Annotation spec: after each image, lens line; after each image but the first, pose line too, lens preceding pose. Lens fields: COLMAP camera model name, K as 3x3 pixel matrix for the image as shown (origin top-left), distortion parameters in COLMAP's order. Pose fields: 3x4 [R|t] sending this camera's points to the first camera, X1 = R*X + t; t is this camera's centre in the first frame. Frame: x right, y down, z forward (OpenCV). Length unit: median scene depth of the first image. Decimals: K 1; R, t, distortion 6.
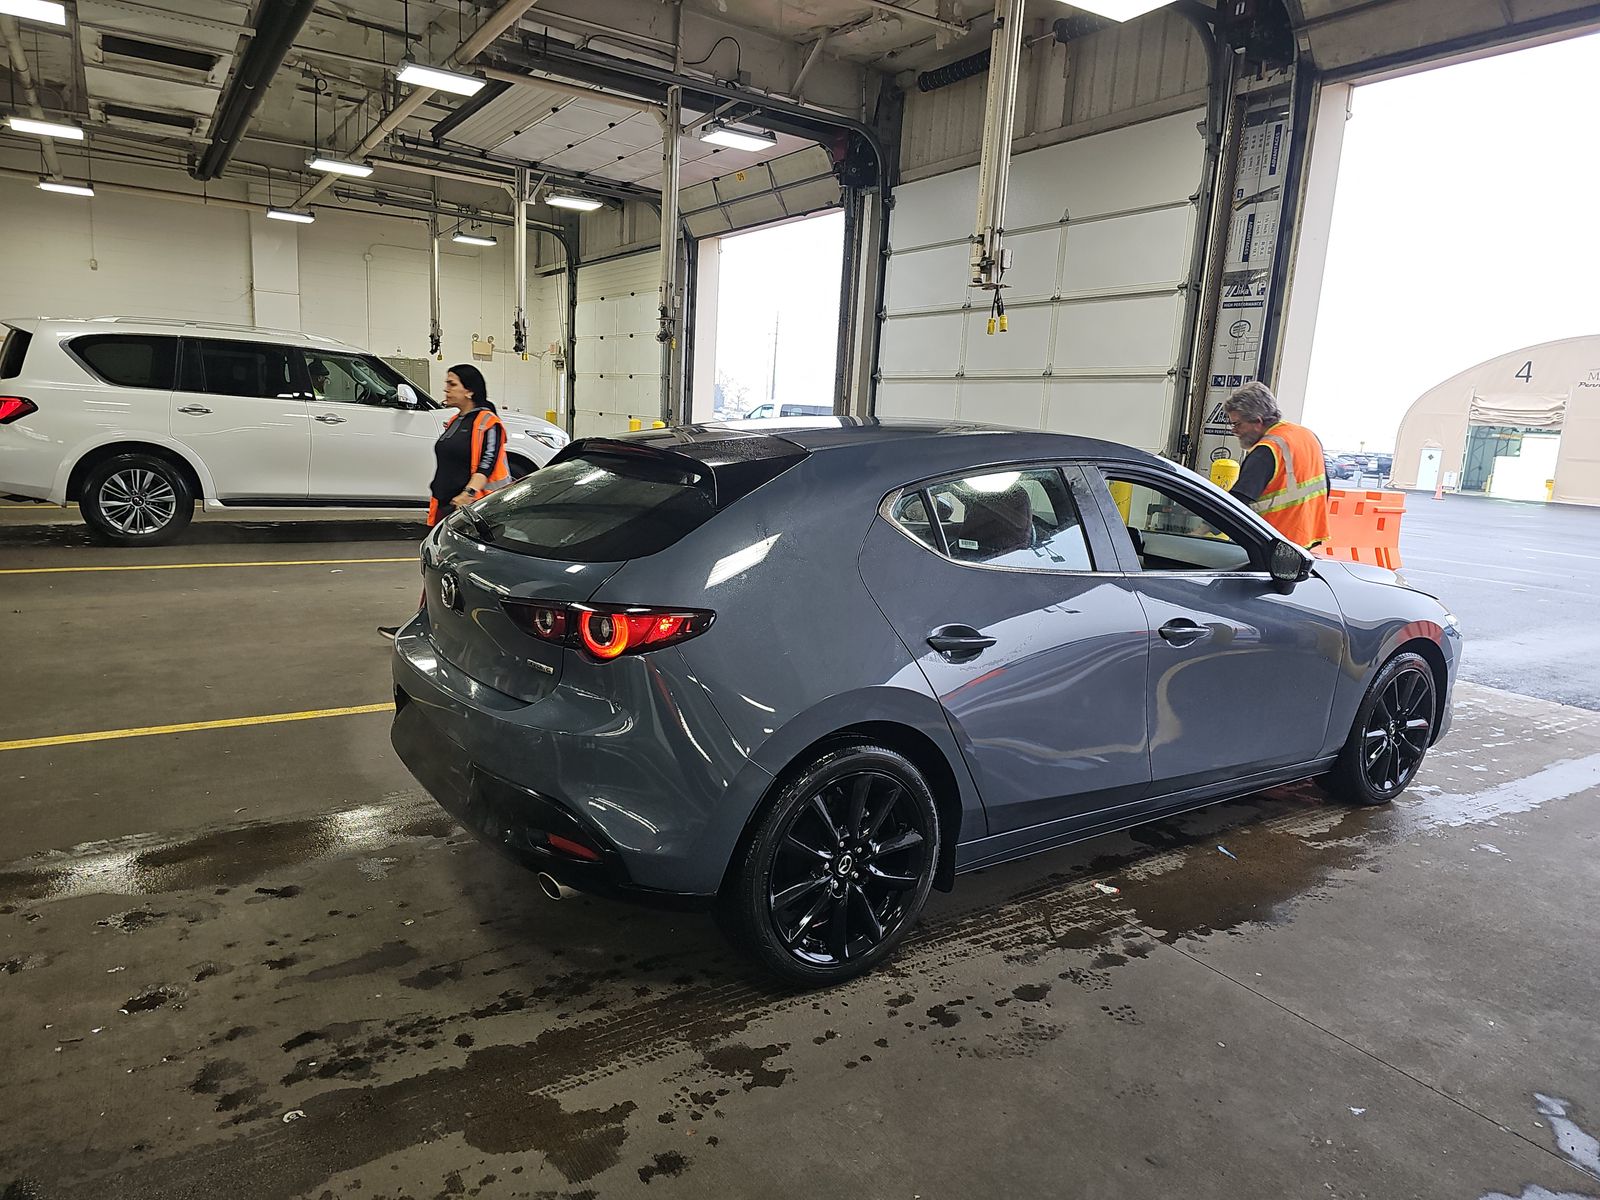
lens RADIAL K [[1056.4, 0, 806.1], [0, 1056.4, 607.9], [0, 0, 1]] dist [0.028594, -0.016315]
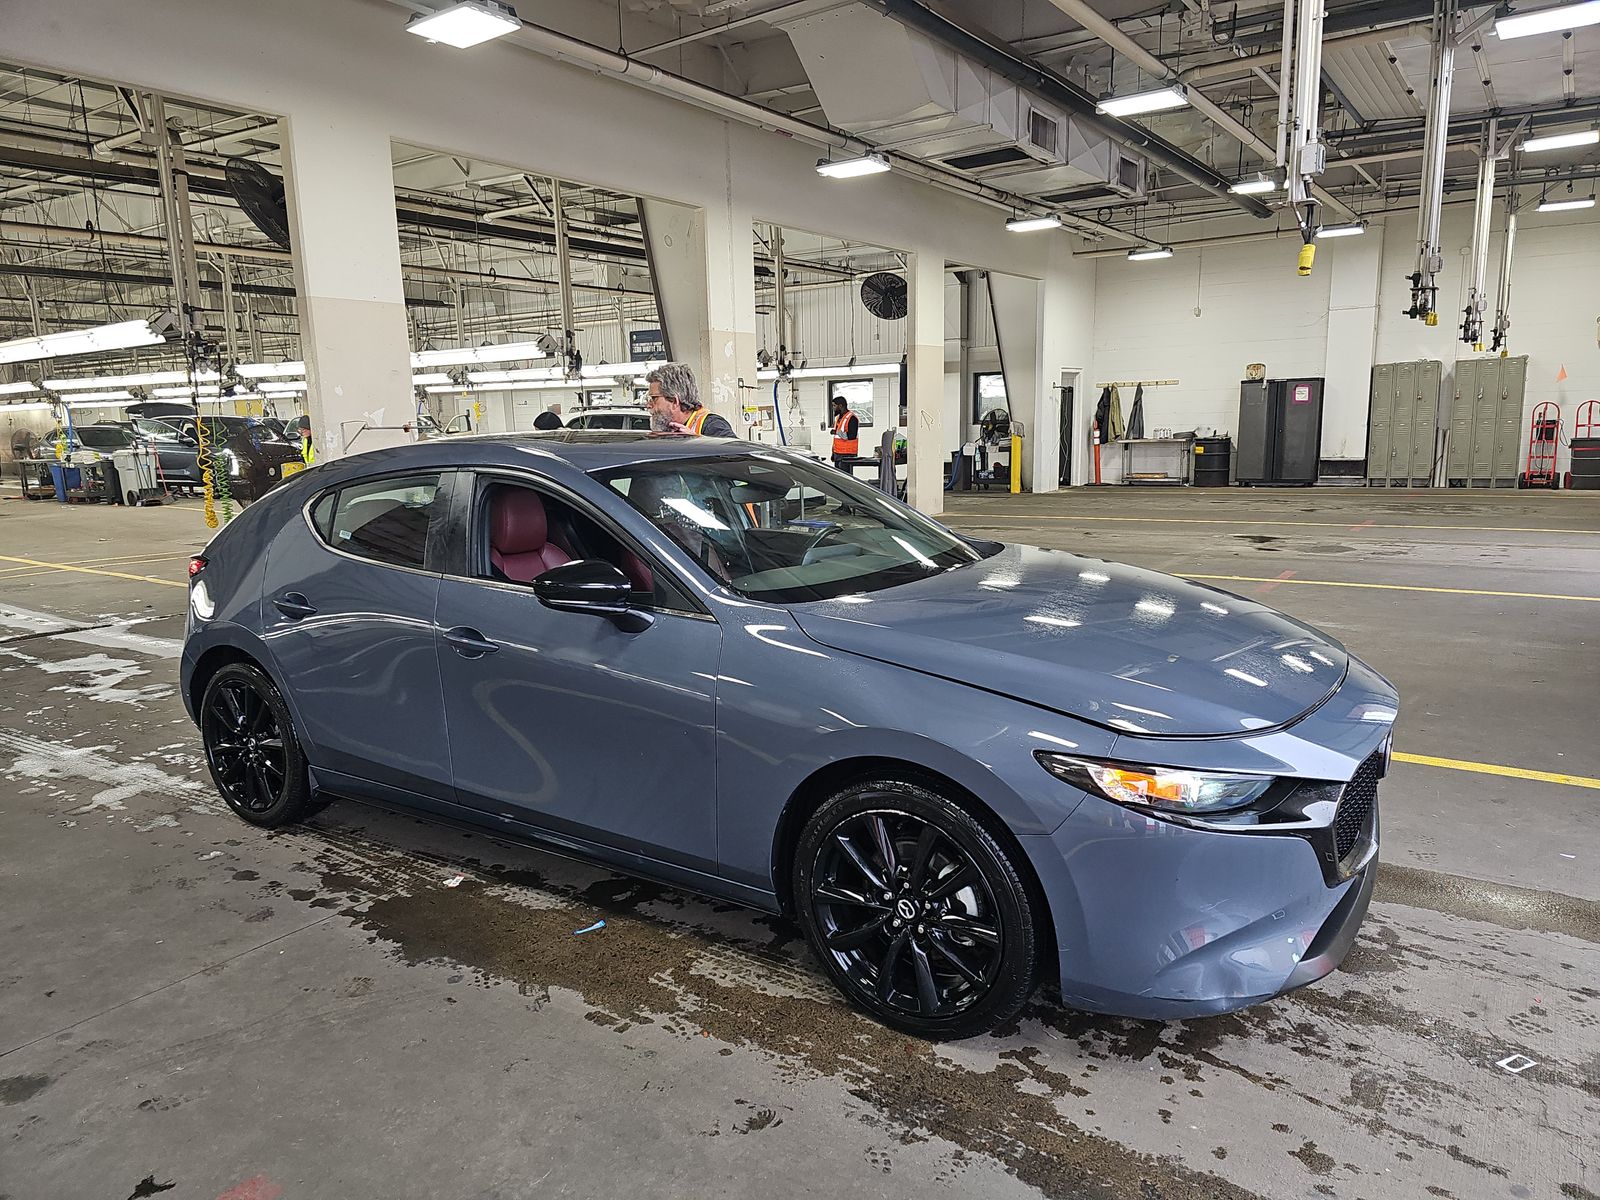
lens RADIAL K [[1056.4, 0, 800.4], [0, 1056.4, 603.3], [0, 0, 1]] dist [0.028594, -0.016315]
pose [[0.367675, 0.096475, -0.924936, 1.341848], [-0.116448, 0.991552, 0.057133, -0.103811], [0.922635, 0.086701, 0.375804, 0.900017]]
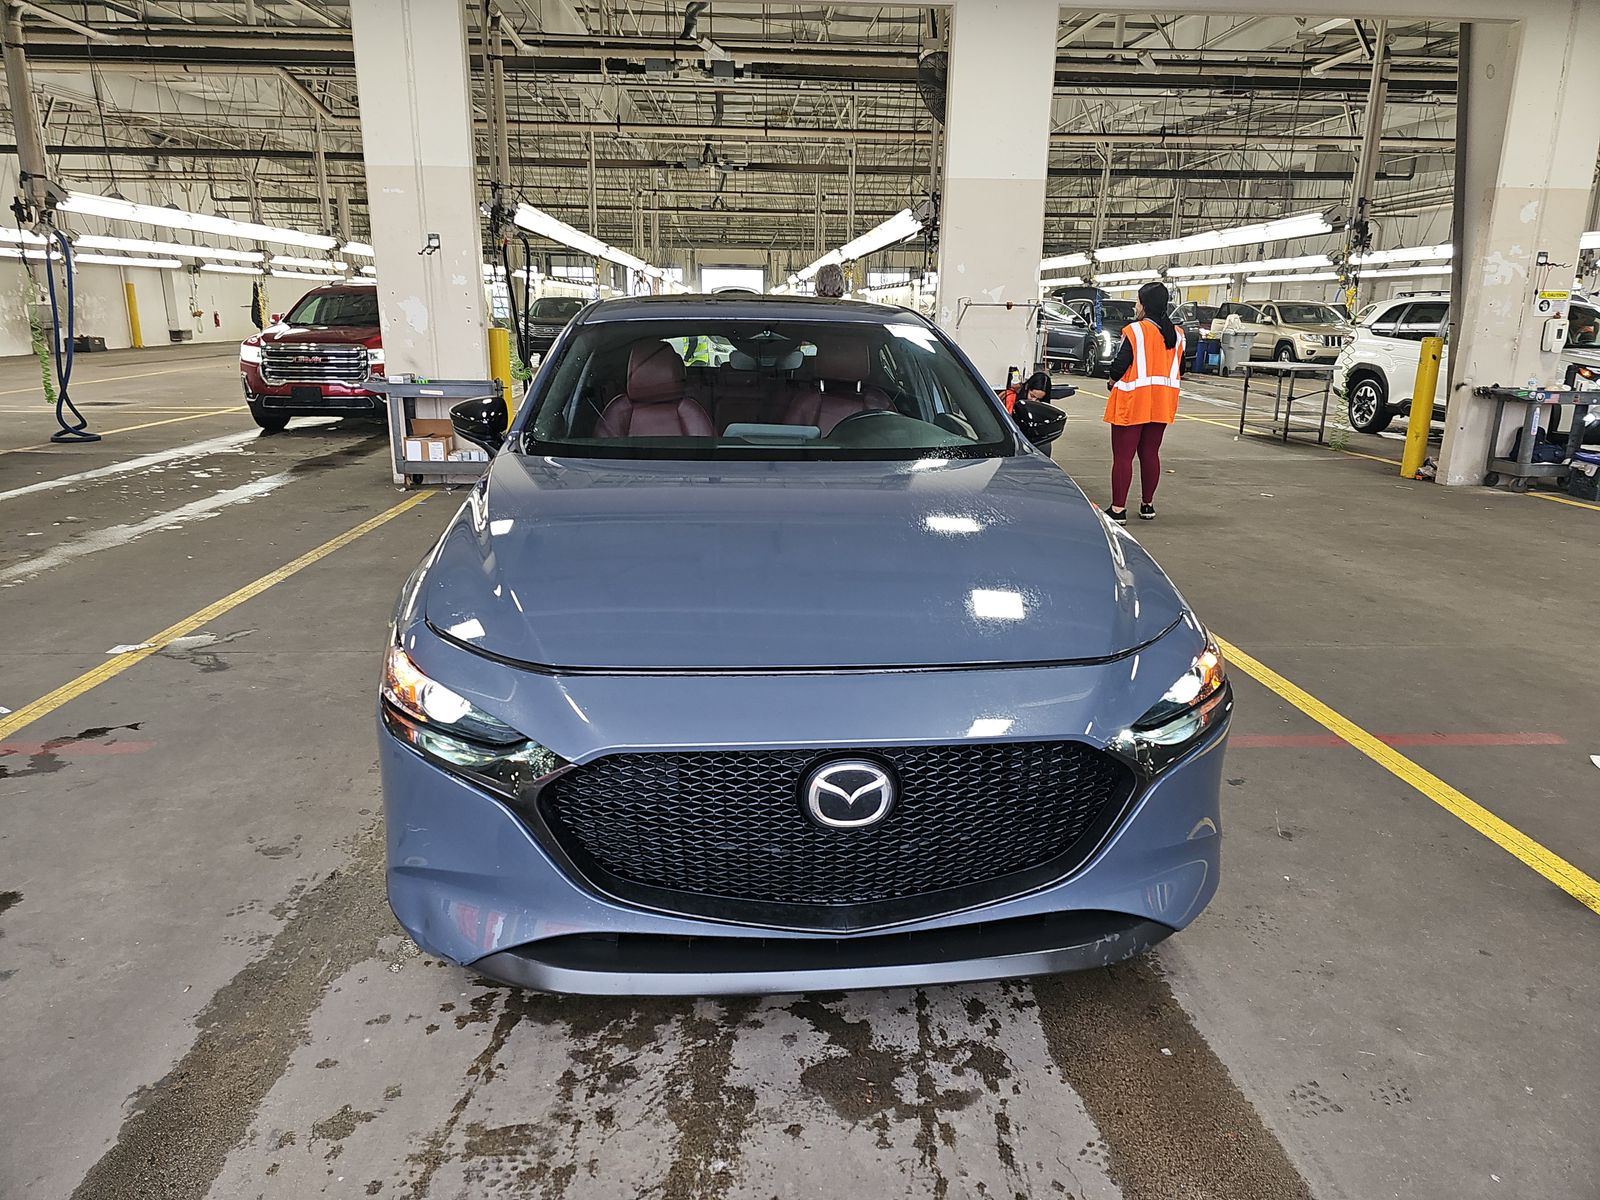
lens RADIAL K [[1056.4, 0, 797.3], [0, 1056.4, 591.1], [0, 0, 1]] dist [0.028594, -0.016315]
pose [[-0.493093, 0.158538, -0.855409, 1.210193], [-0.190844, 0.939594, 0.284151, -0.237546], [0.848786, 0.303363, -0.433051, 1.811099]]
